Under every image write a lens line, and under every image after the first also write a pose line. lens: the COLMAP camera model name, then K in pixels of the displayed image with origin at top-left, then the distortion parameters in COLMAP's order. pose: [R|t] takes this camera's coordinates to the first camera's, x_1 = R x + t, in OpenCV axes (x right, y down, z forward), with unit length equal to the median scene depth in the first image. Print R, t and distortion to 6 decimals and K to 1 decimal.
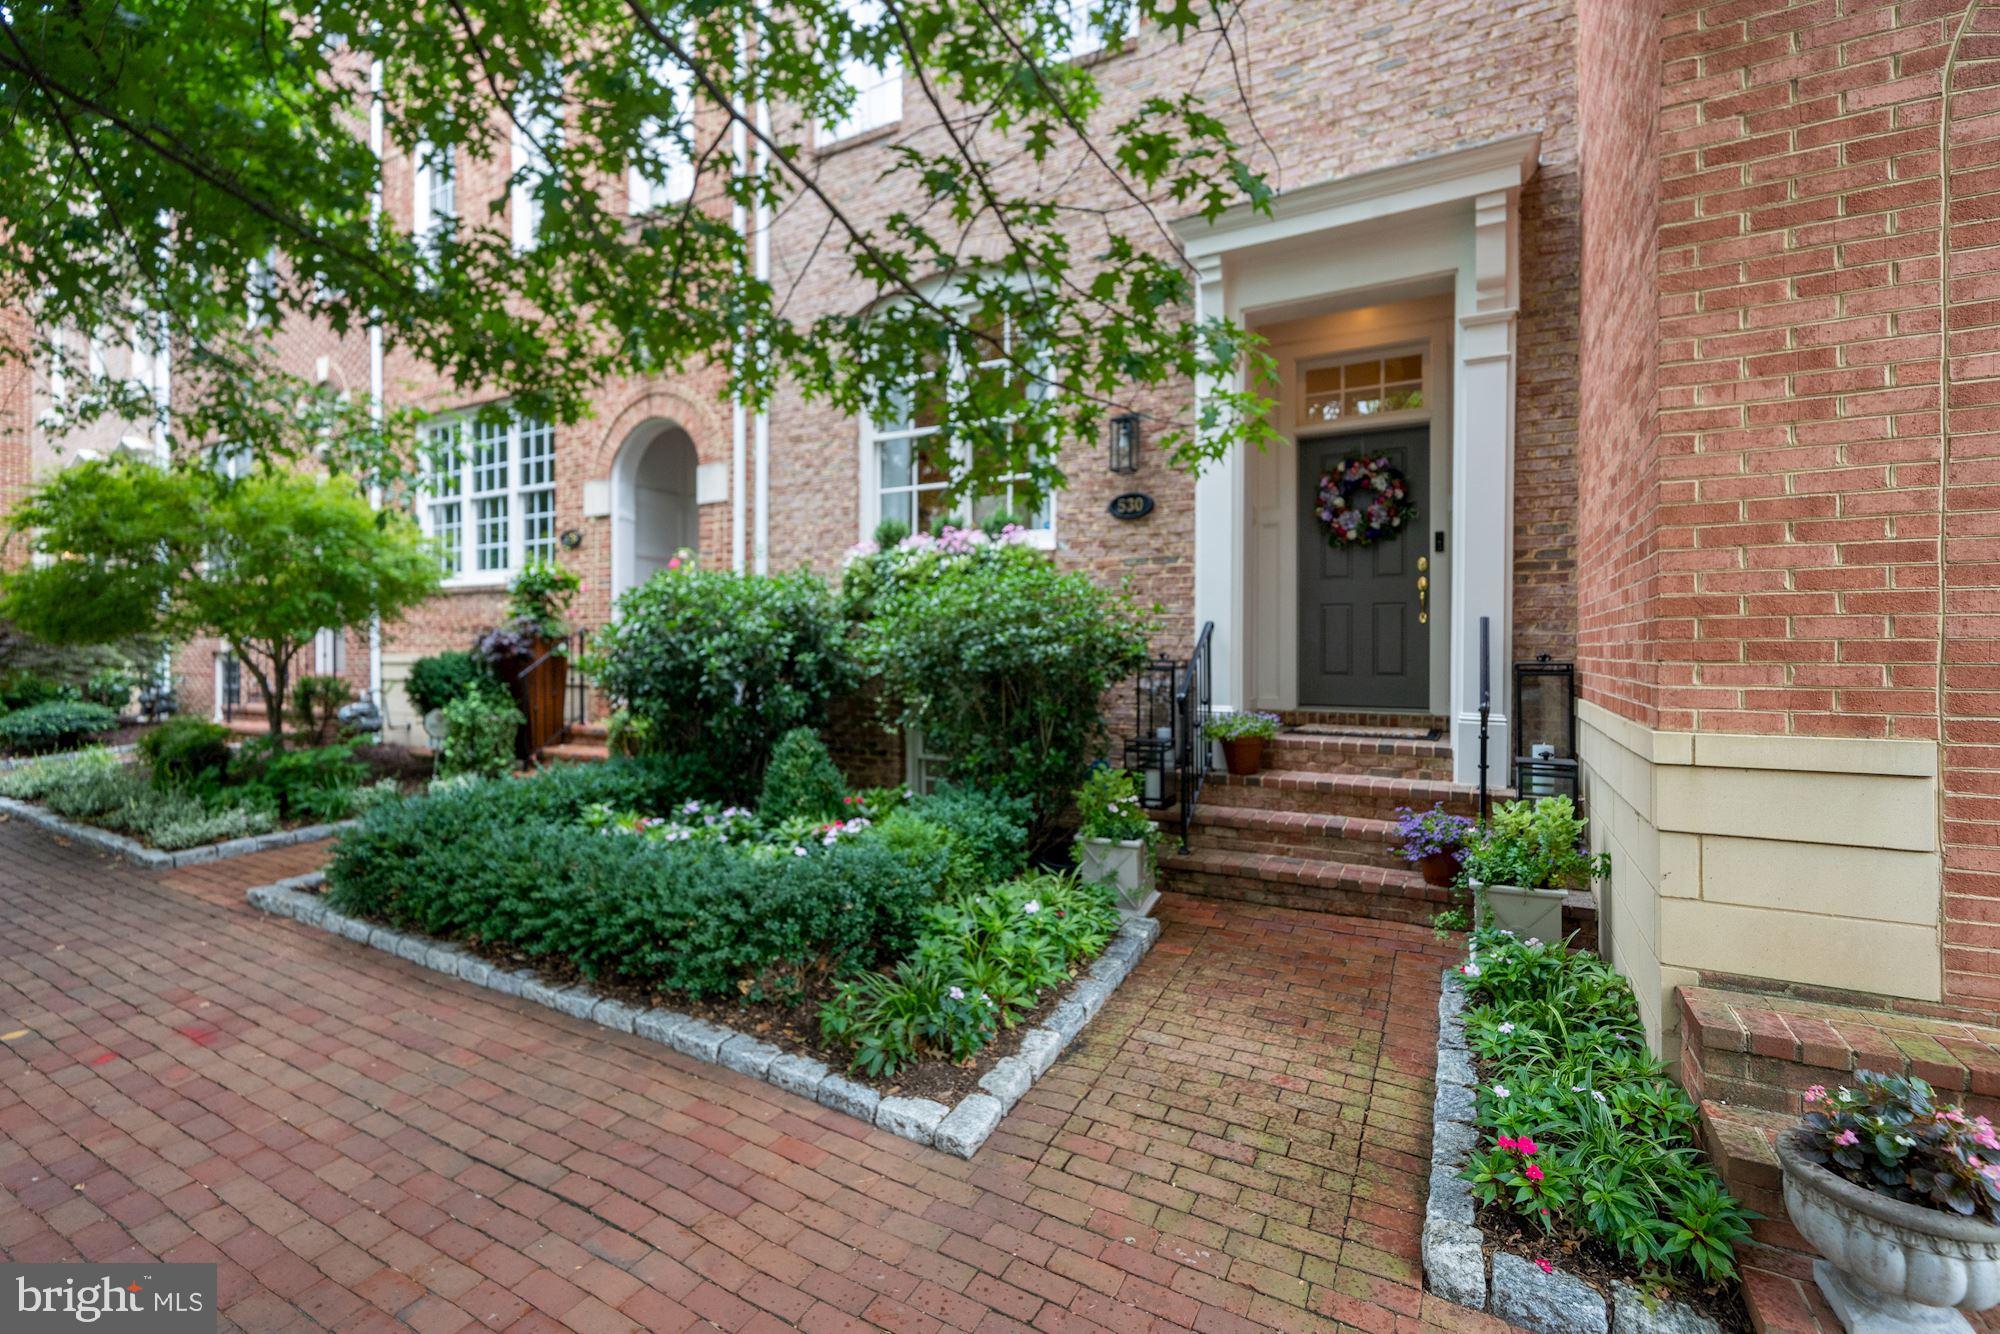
lens RADIAL K [[887.2, 0, 1000.0], [0, 887.2, 667.0], [0, 0, 1]] dist [-0.001151, -0.000322]
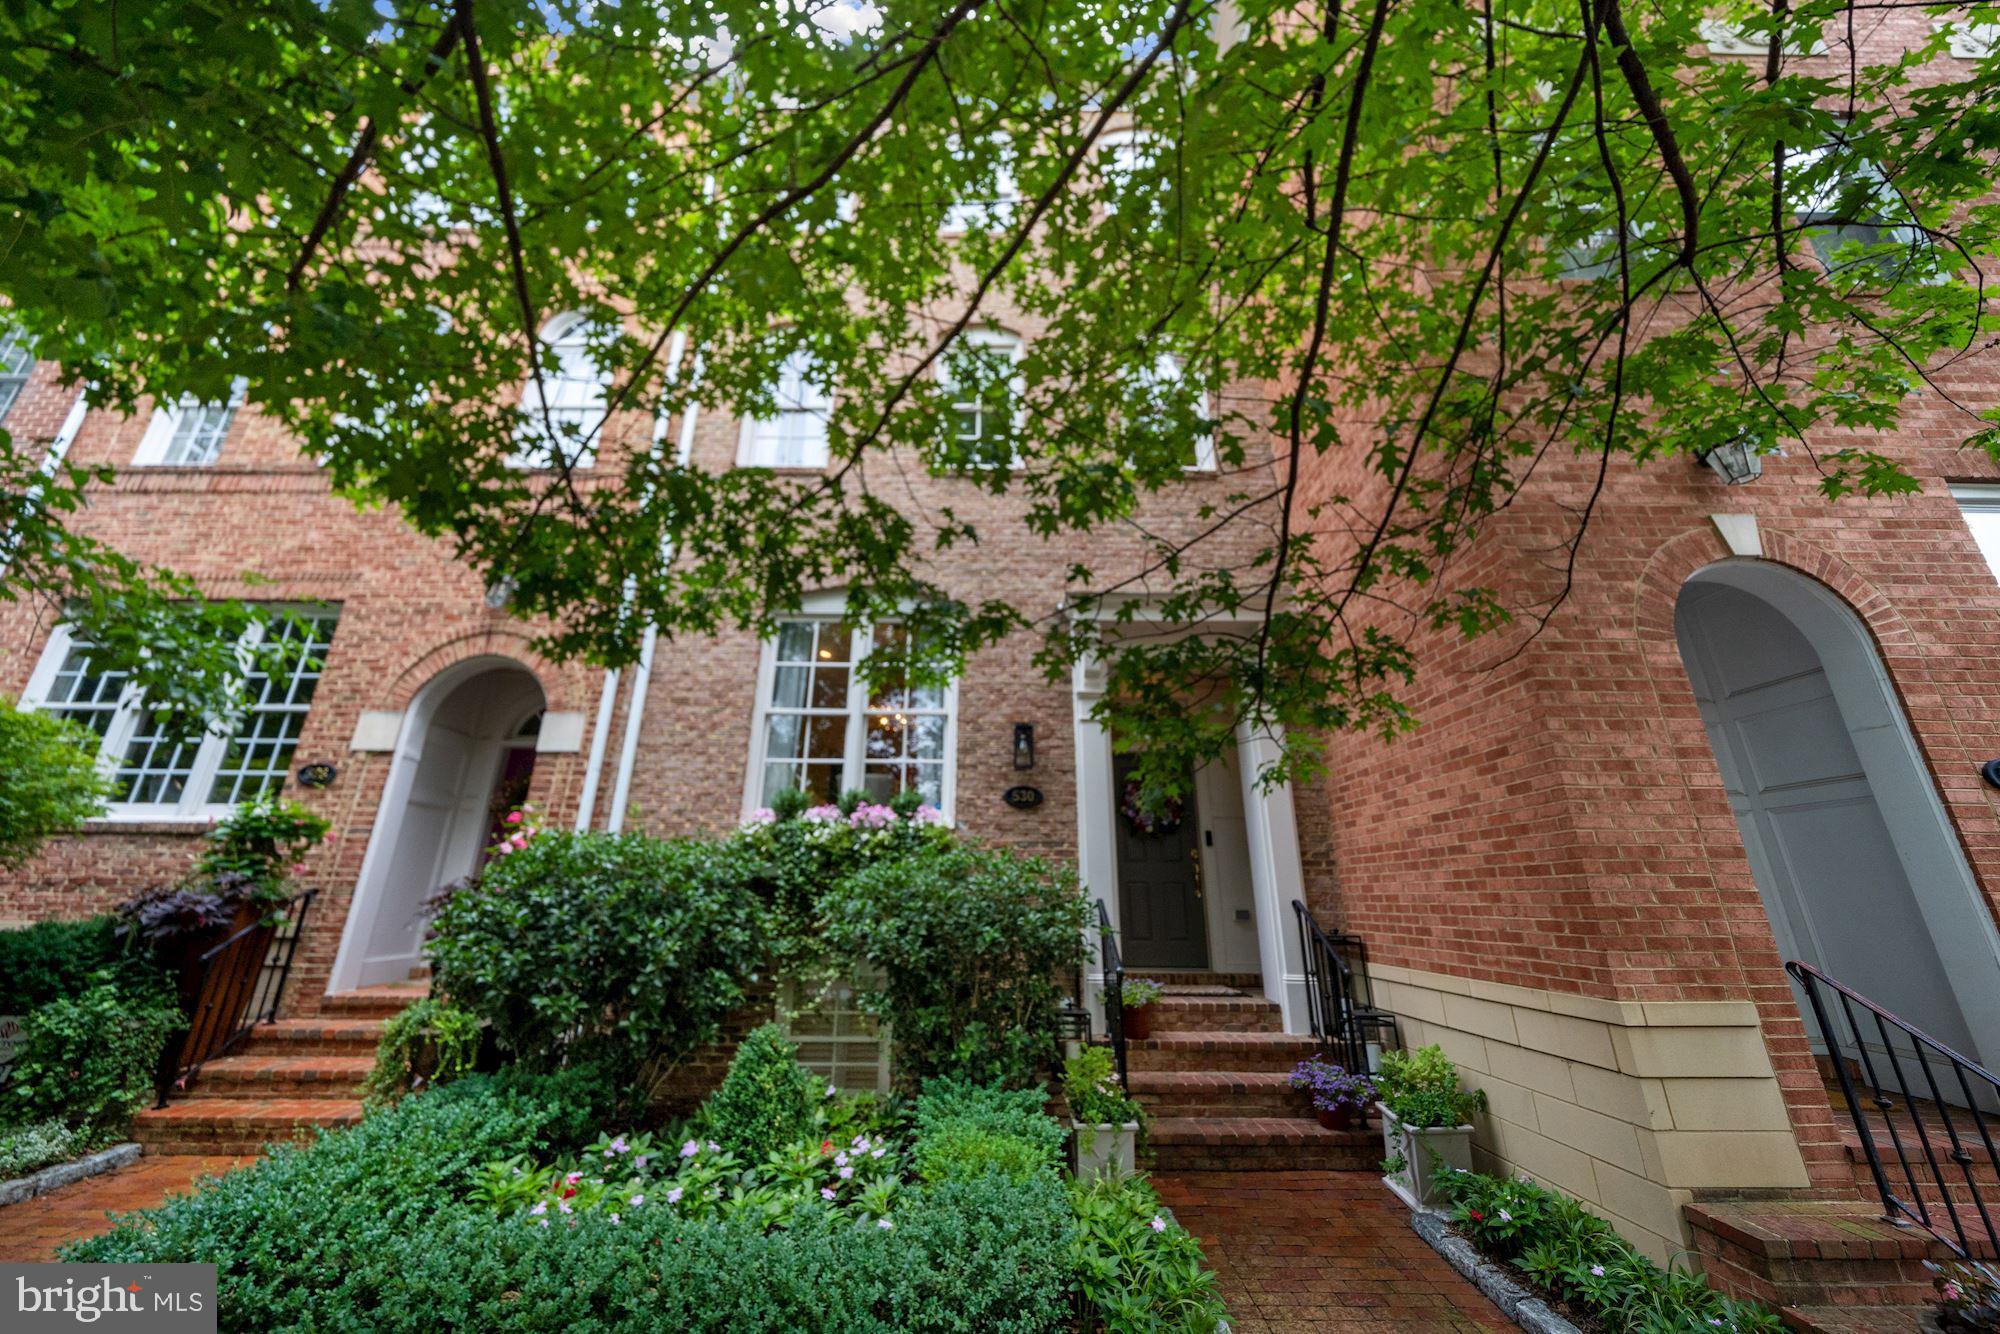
lens RADIAL K [[700.6, 0, 1000.0], [0, 700.6, 667.0], [0, 0, 1]] dist [-0.004423, -0.000085]
pose [[0.870212, 0.161317, 0.465520, -0.353115], [0.001988, 0.943719, -0.330742, -0.032138], [-0.492674, 0.288741, 0.820915, 0.176857]]
